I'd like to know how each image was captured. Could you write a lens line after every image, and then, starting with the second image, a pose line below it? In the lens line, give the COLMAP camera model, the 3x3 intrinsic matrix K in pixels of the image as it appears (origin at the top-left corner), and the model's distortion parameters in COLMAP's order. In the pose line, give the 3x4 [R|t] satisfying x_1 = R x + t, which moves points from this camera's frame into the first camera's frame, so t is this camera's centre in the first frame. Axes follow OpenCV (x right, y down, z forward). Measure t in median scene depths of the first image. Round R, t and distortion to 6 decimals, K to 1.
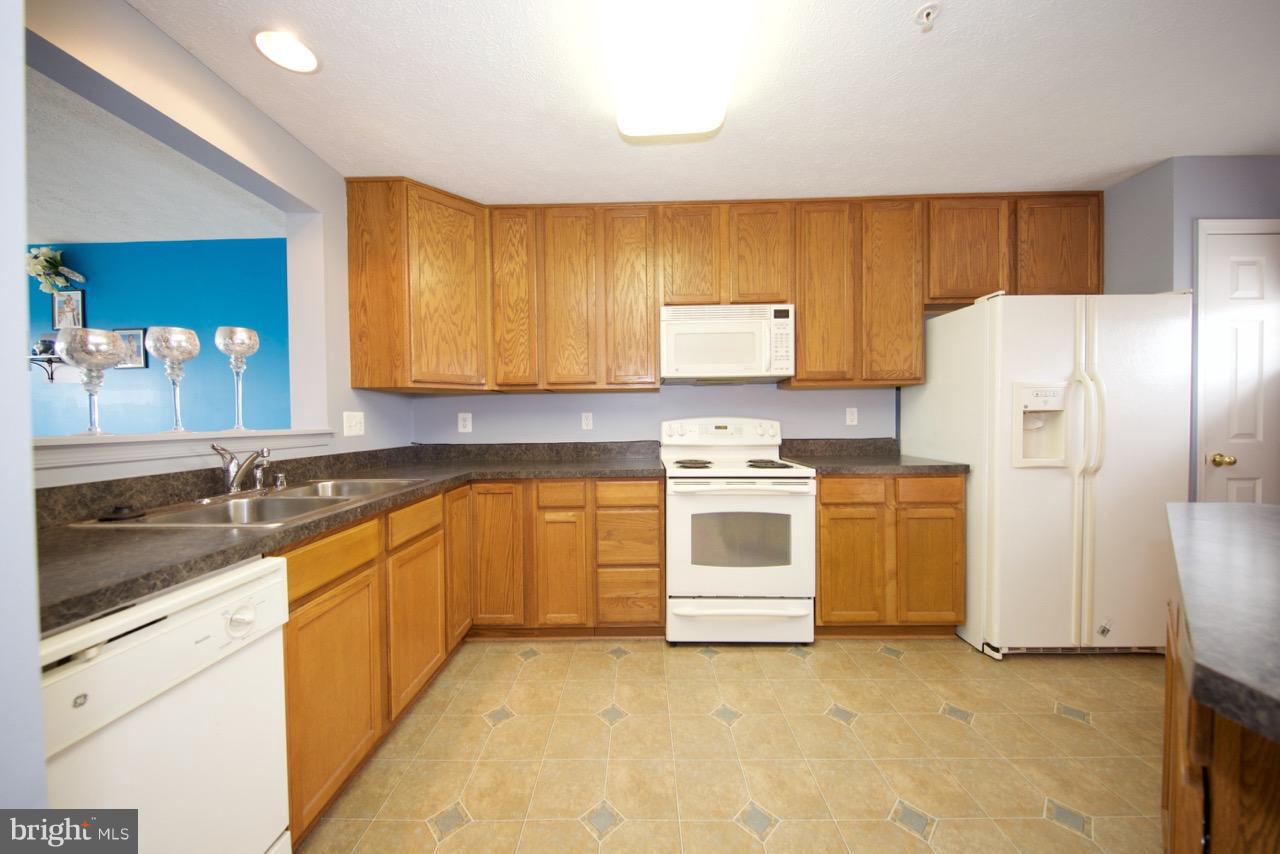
lens RADIAL K [[433.0, 0, 634.5], [0, 433.0, 427.0], [0, 0, 1]] dist [0.001019, -0.001360]
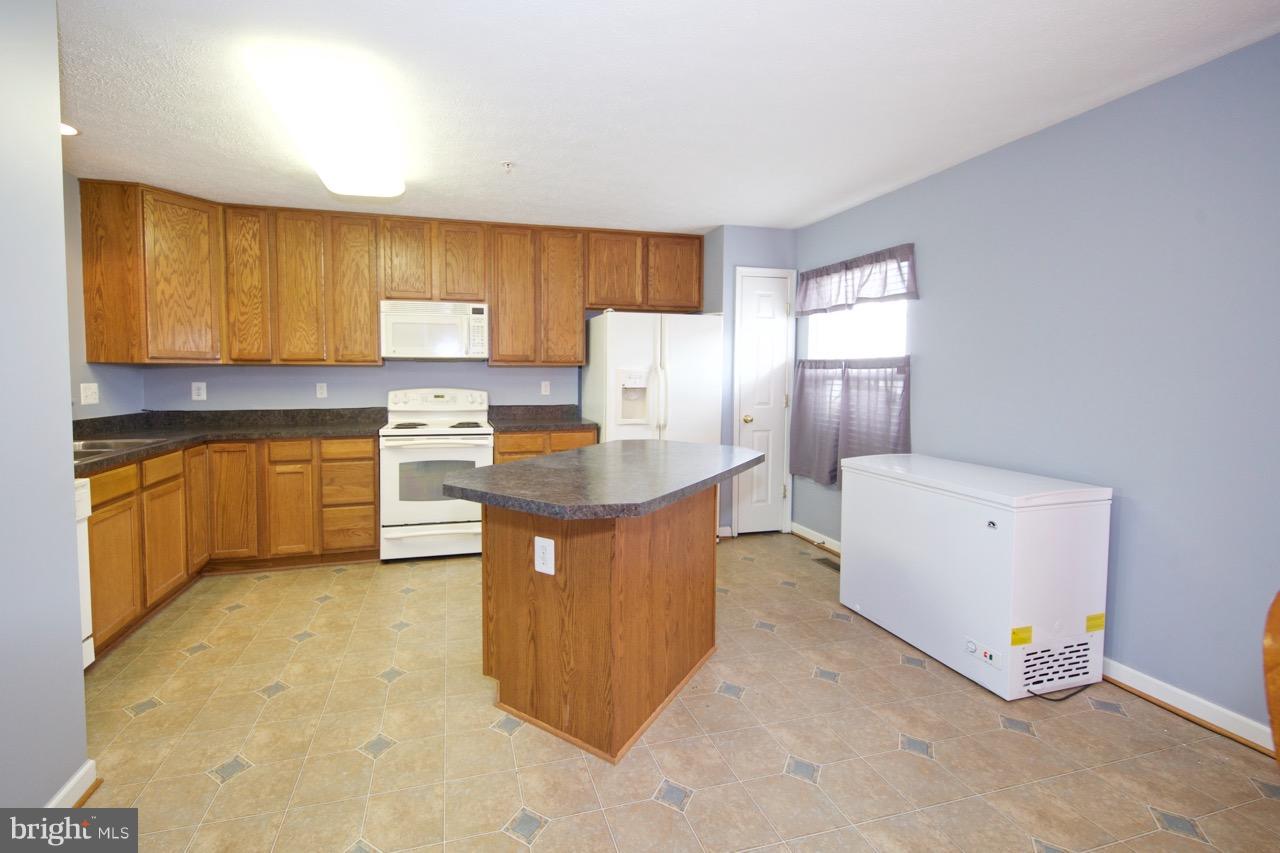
lens RADIAL K [[536.6, 0, 584.8], [0, 536.6, 400.2], [0, 0, 1]] dist [0.006539, -0.003905]
pose [[0.965068, 0.000795, 0.262000, 0.239126], [-0.007228, 0.999695, 0.023594, -0.032824], [-0.261901, -0.024663, 0.964779, -0.702850]]
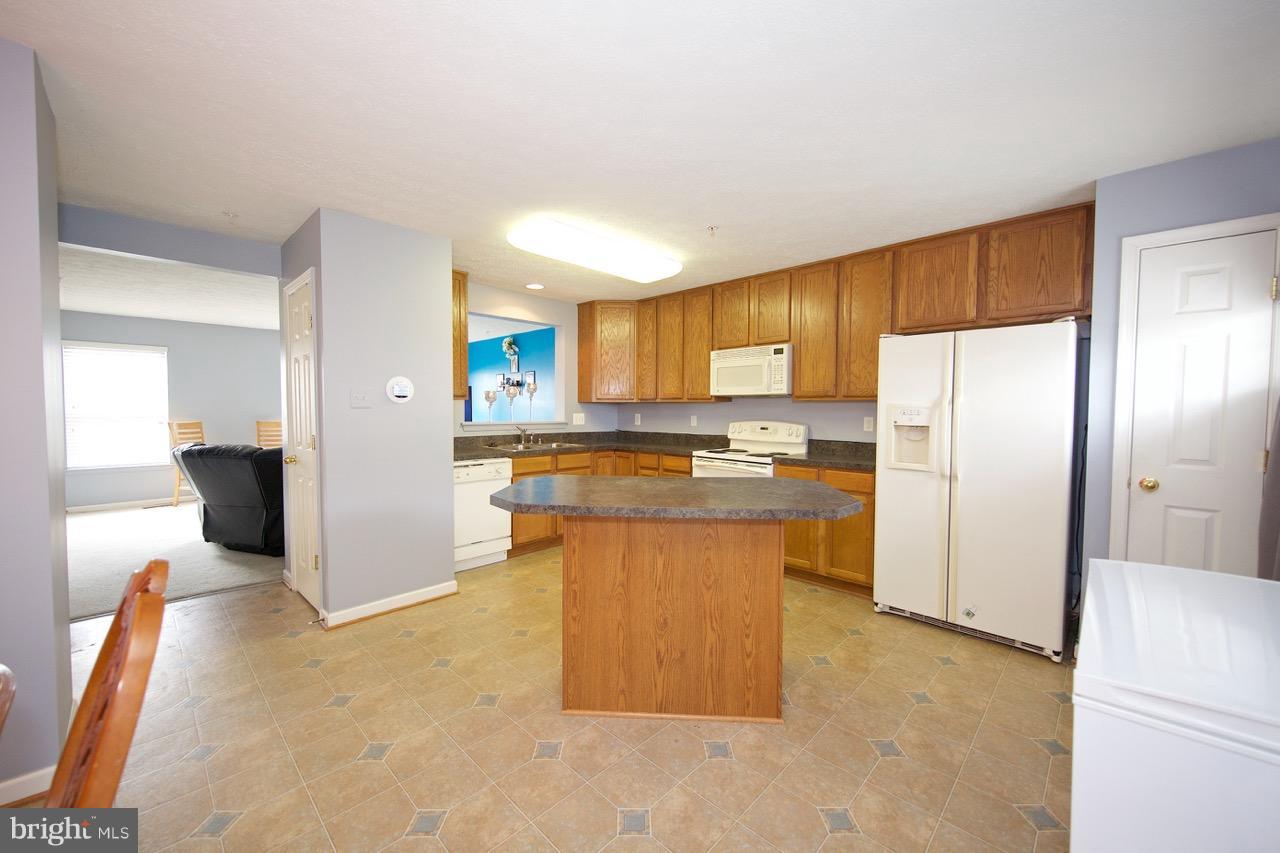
lens RADIAL K [[488.4, 0, 637.5], [0, 488.4, 428.3], [0, 0, 1]] dist [0.000932, -0.000724]
pose [[0.726955, 0.042623, -0.685361, 1.185556], [-0.026766, 0.999072, 0.033742, -0.050572], [0.686163, -0.006185, 0.727421, -0.533720]]
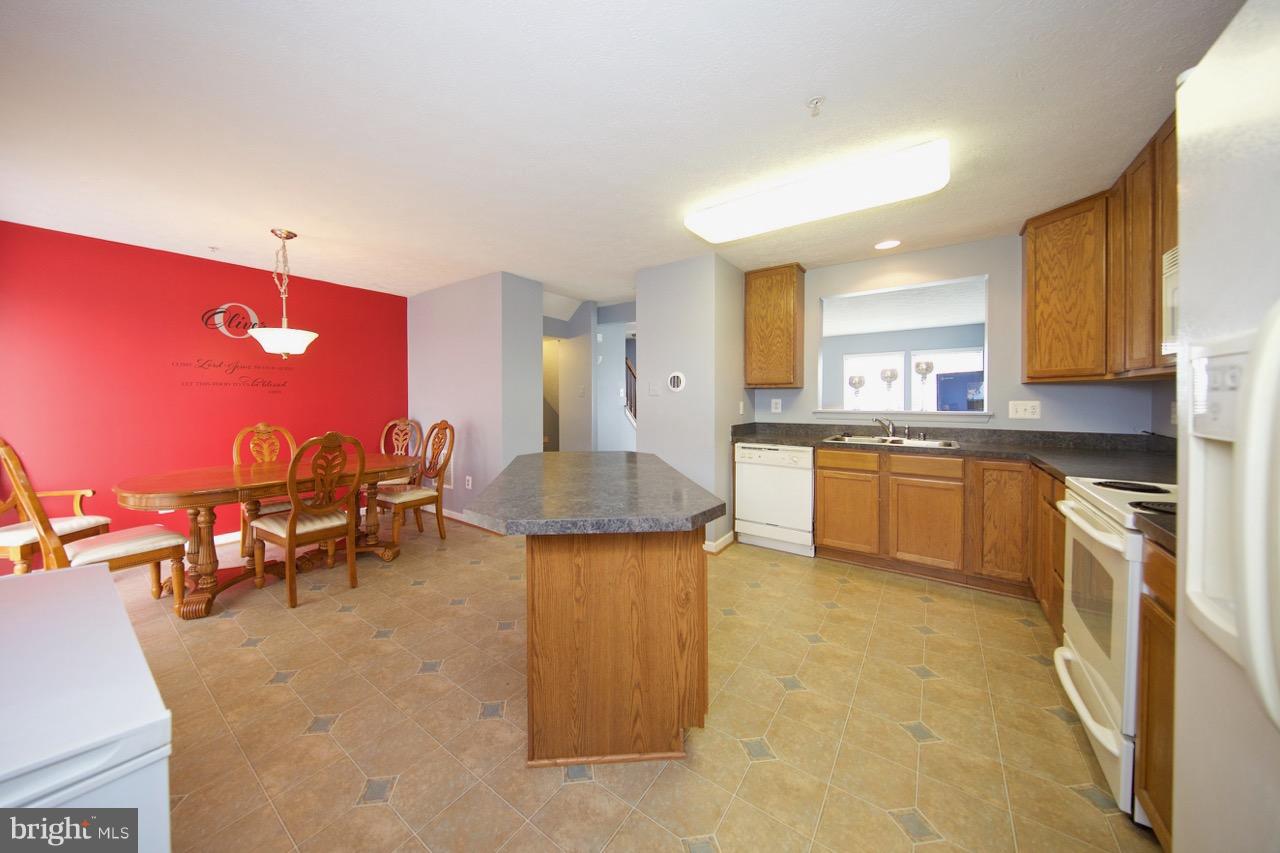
lens RADIAL K [[433.0, 0, 597.3], [0, 433.0, 403.1], [0, 0, 1]] dist [0.001019, -0.001360]
pose [[-0.608154, 0.020067, -0.793565, 1.233237], [-0.006656, 0.999516, 0.030376, -0.059948], [0.793791, 0.023755, -0.607727, 0.751578]]
